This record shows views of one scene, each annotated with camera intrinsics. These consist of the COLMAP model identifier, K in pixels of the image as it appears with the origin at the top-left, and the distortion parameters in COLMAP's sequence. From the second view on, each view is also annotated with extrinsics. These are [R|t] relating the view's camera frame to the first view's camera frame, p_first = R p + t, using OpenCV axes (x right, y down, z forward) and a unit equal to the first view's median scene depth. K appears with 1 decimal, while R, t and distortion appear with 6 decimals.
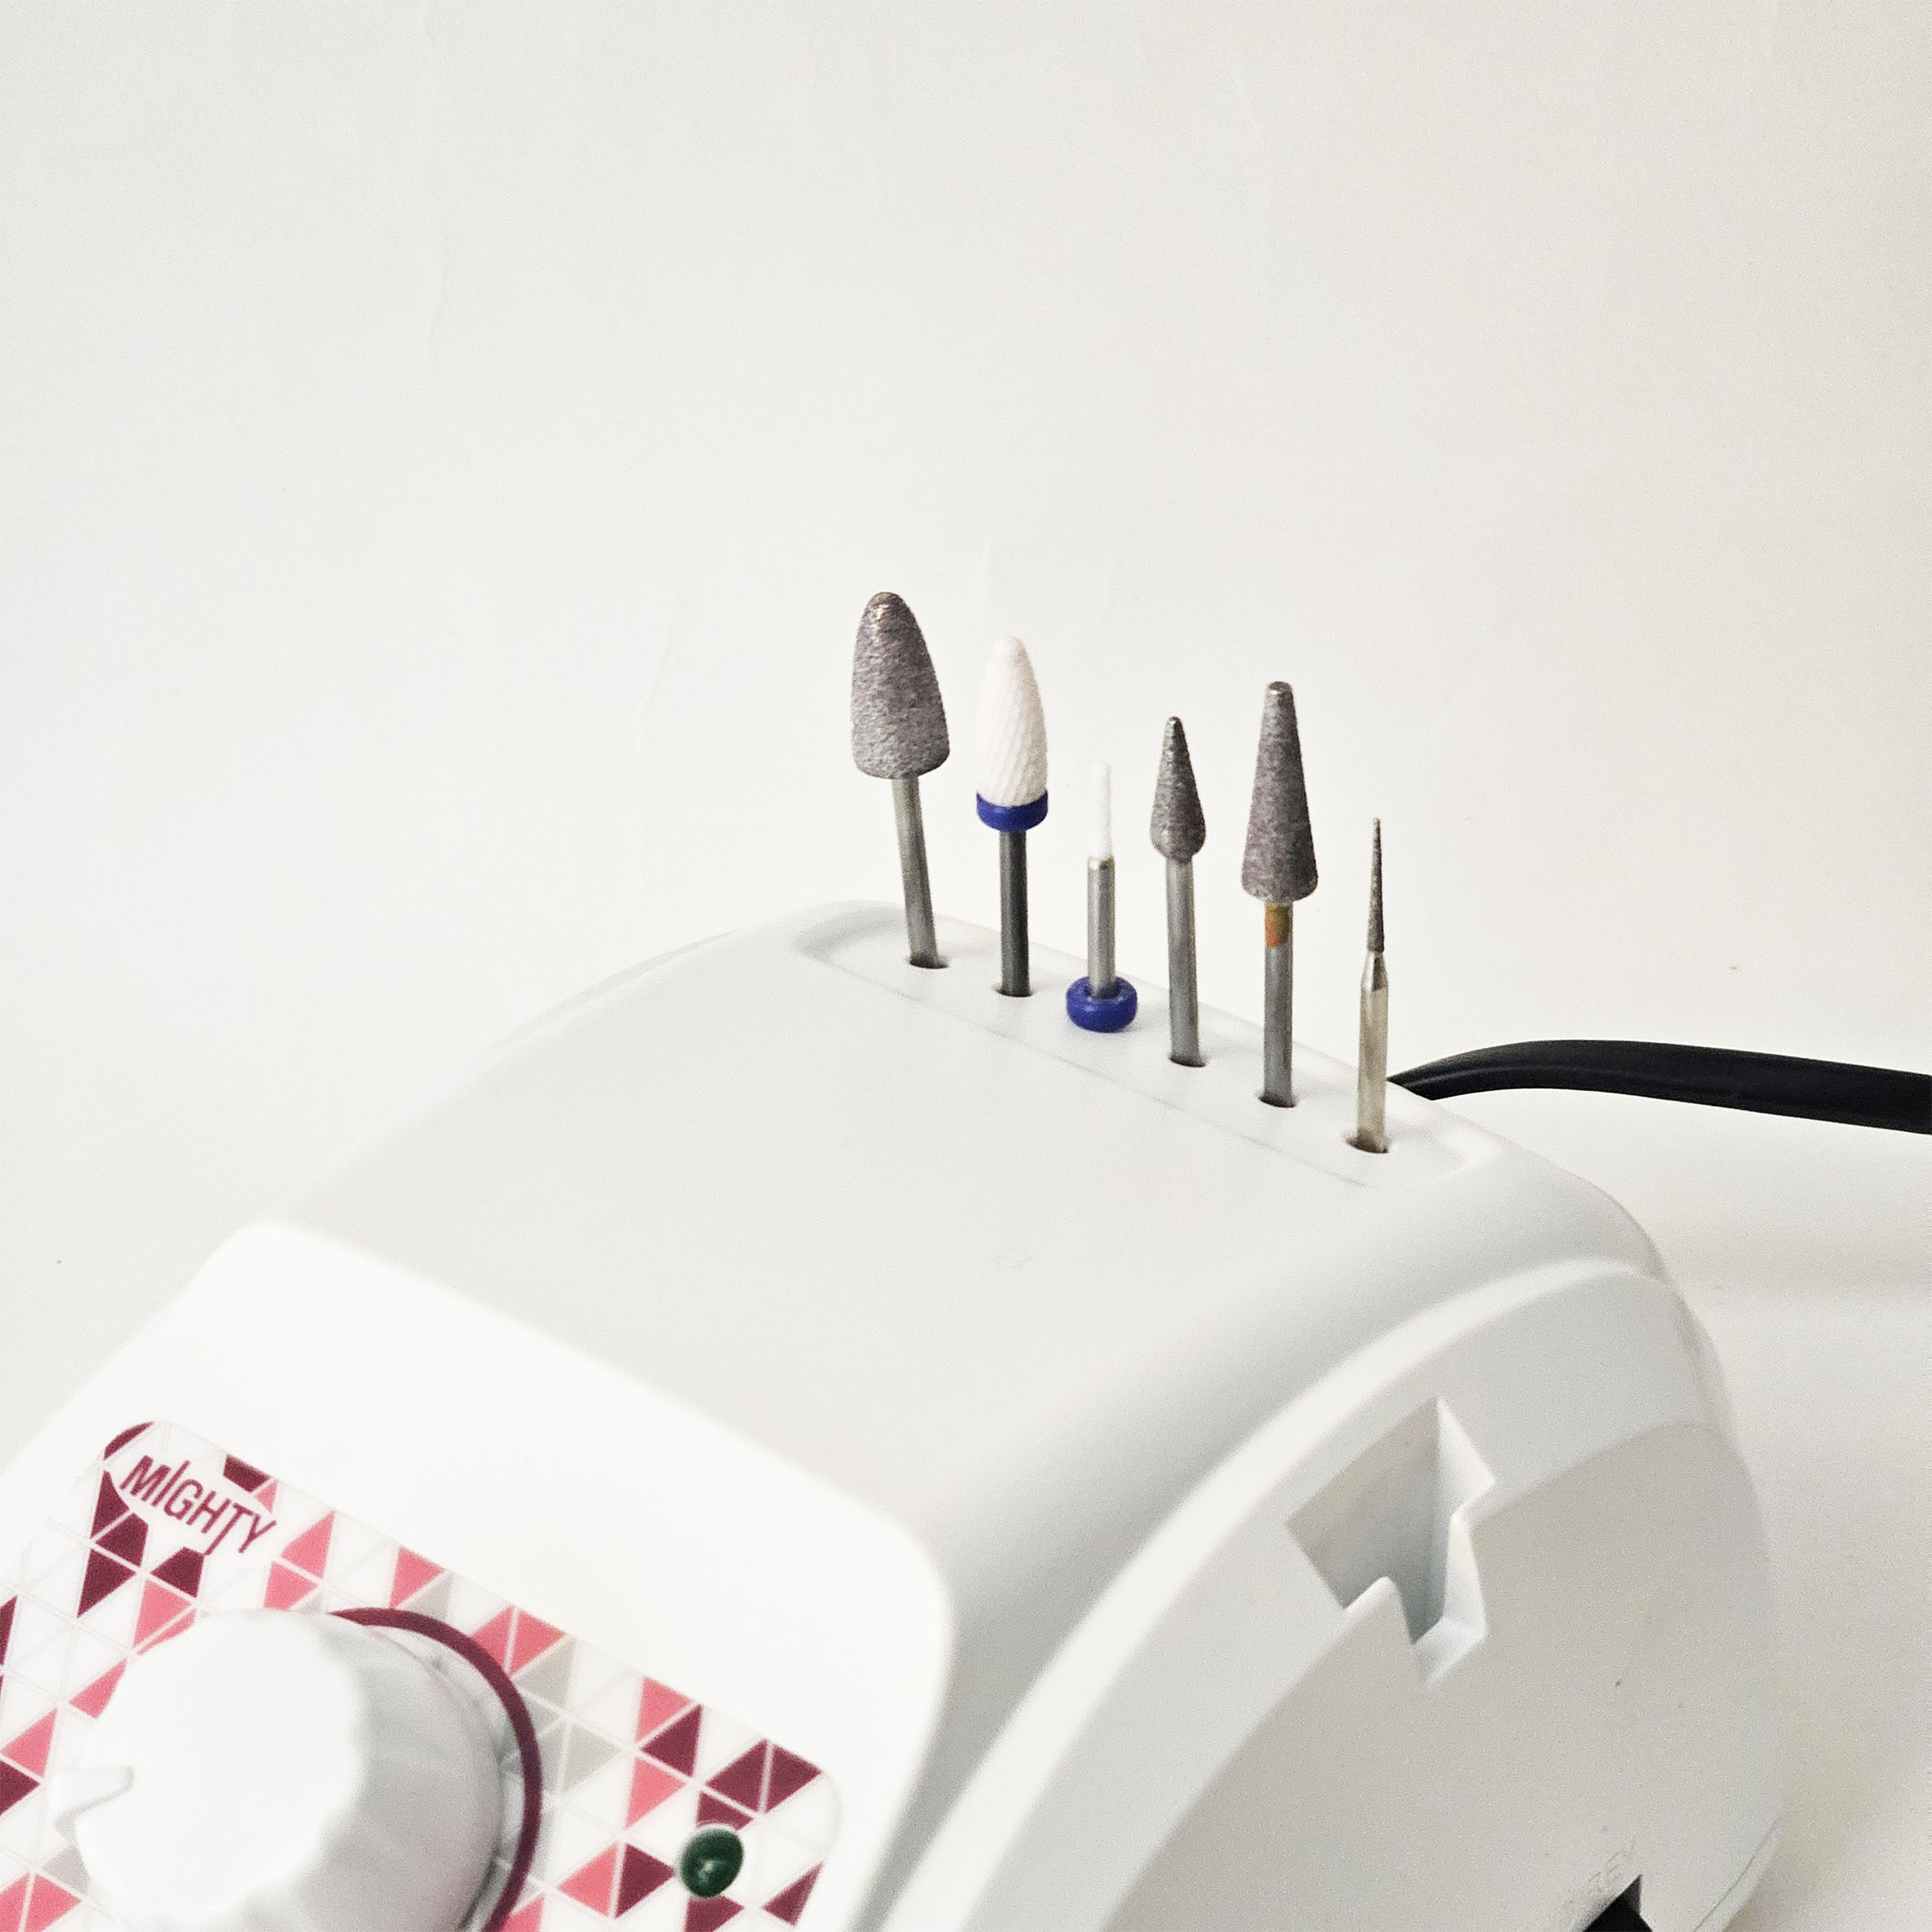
lens RADIAL K [[4948.5, 0, 1046.5], [0, 4948.5, 914.7], [0, 0, 1]] dist [-1.135765, 12.037083]
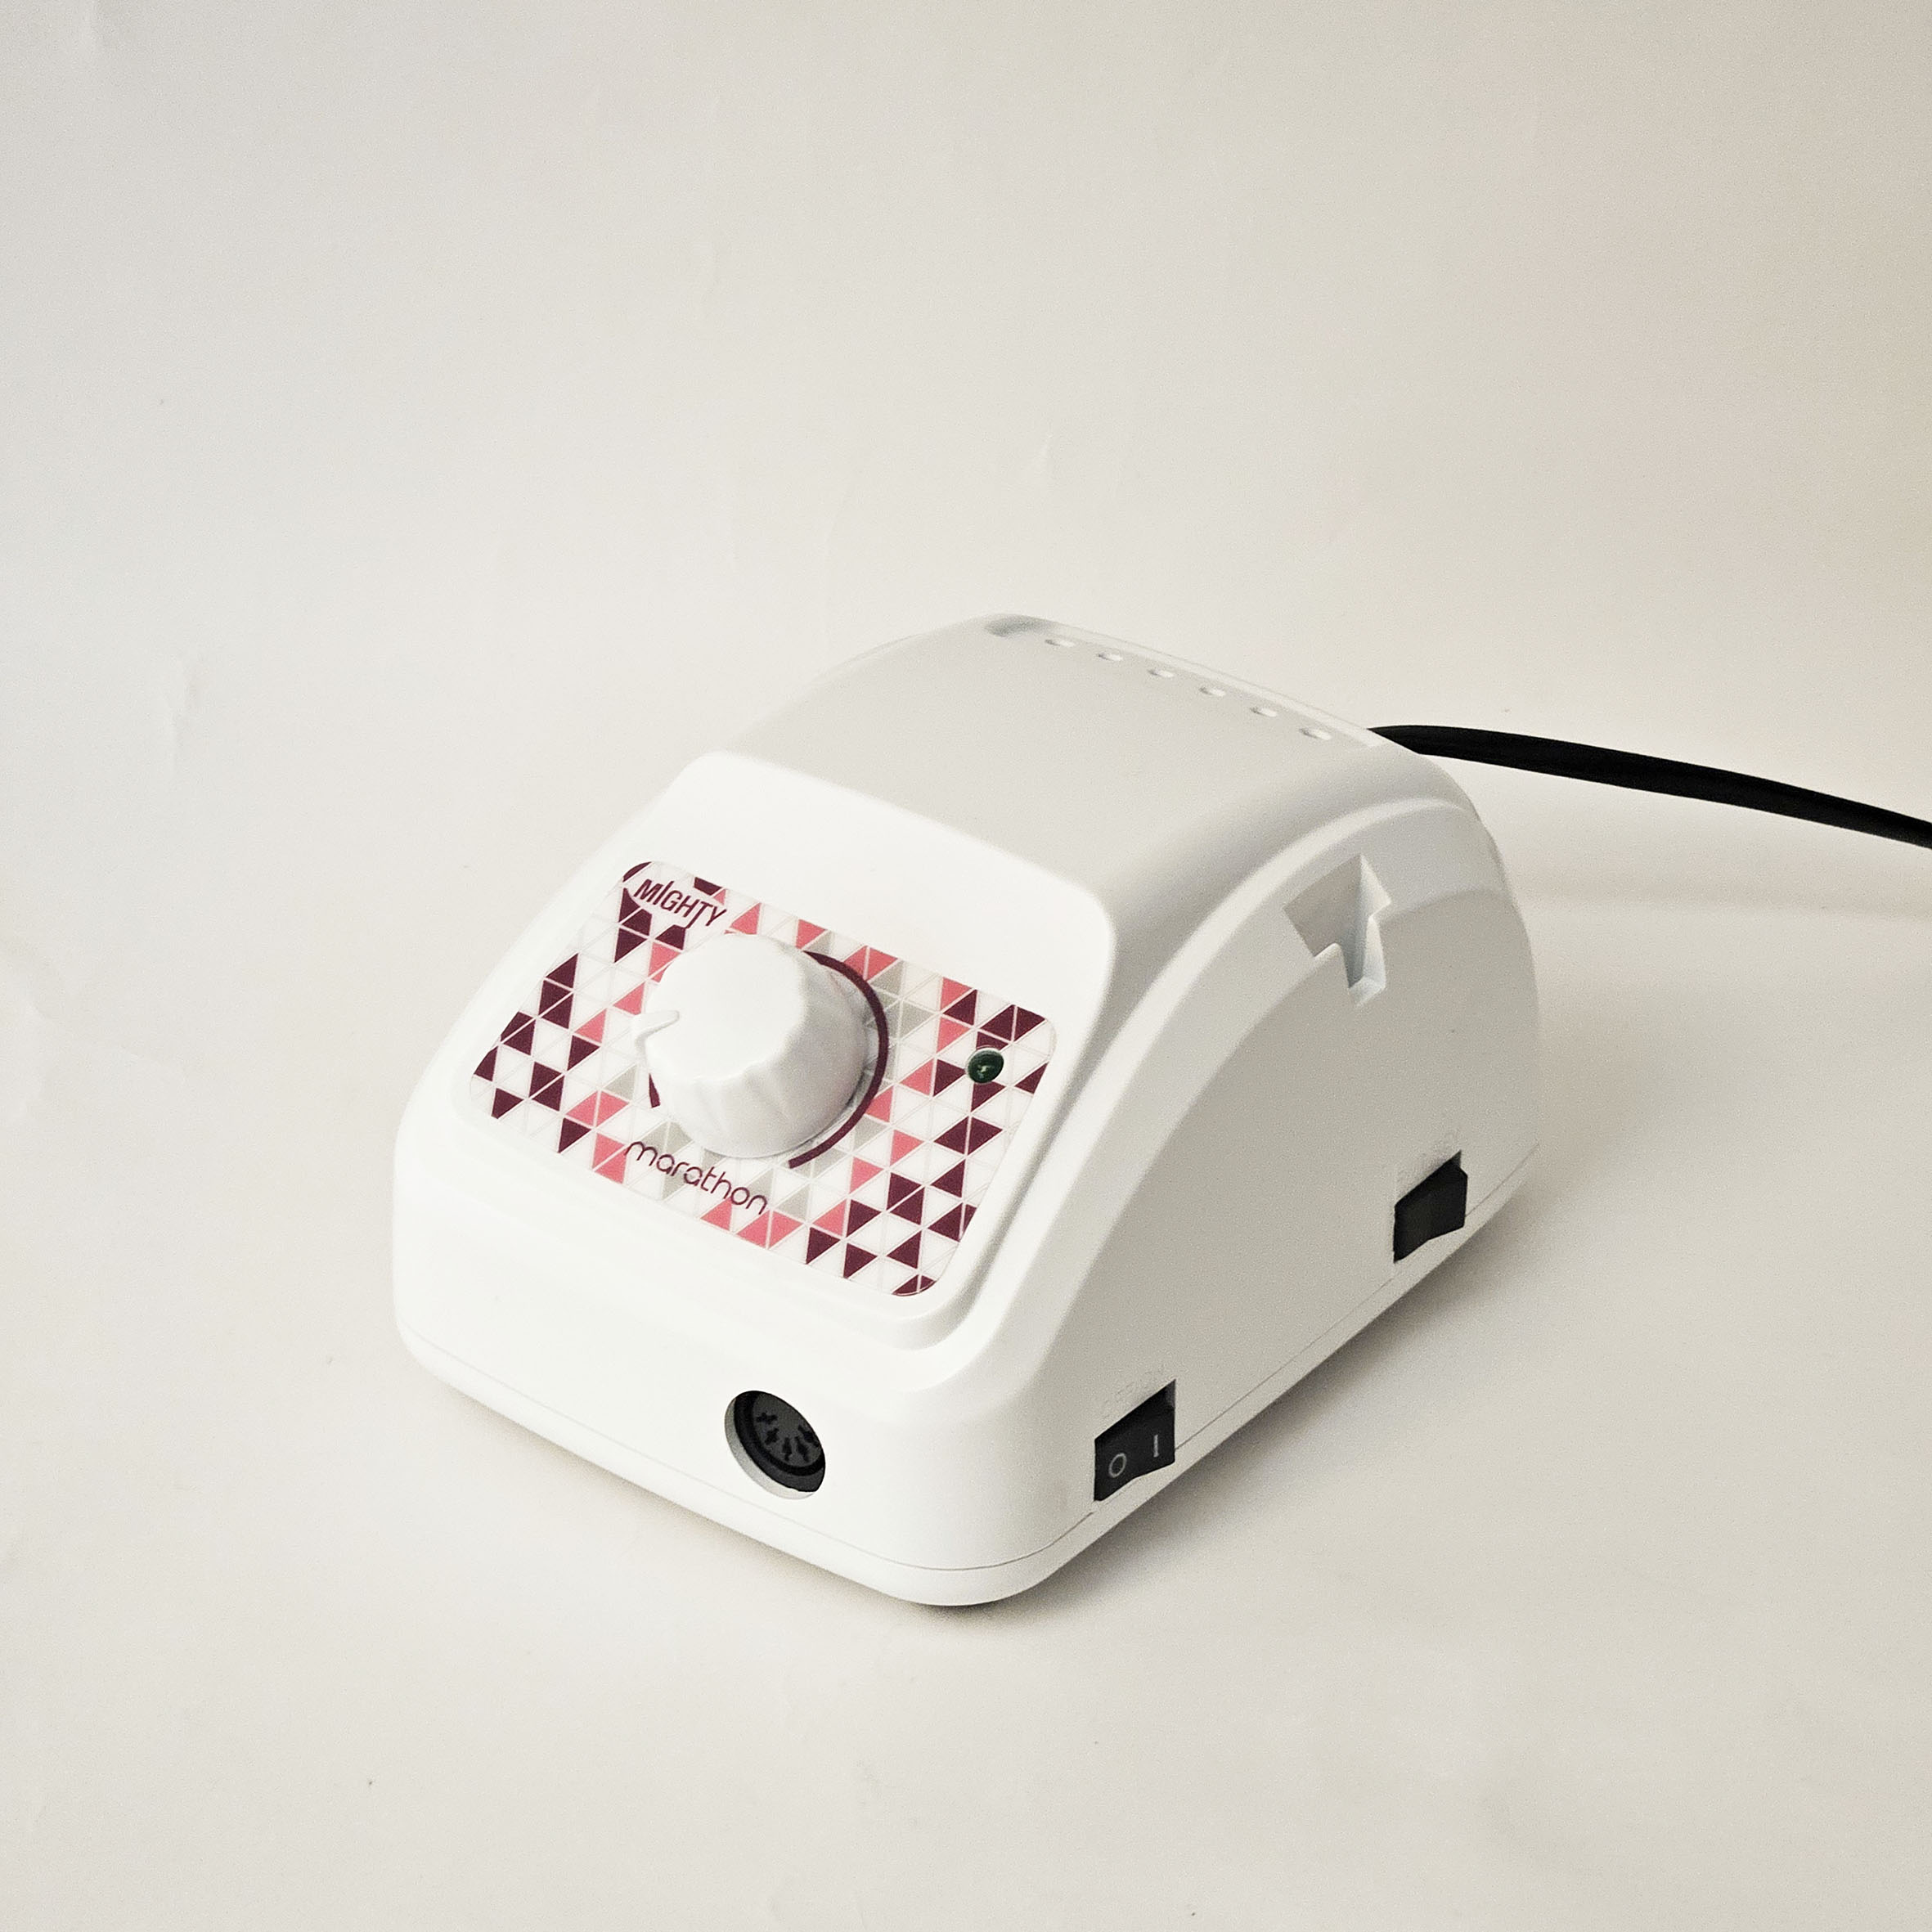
lens RADIAL K [[4948.5, 0, 1046.5], [0, 4948.5, 914.7], [0, 0, 1]] dist [-1.135765, 12.037083]
pose [[0.998310, 0.018240, 0.055182, -0.145970], [-0.017332, 0.999707, -0.016893, 0.161569], [-0.055474, 0.015908, 0.998333, -0.884084]]
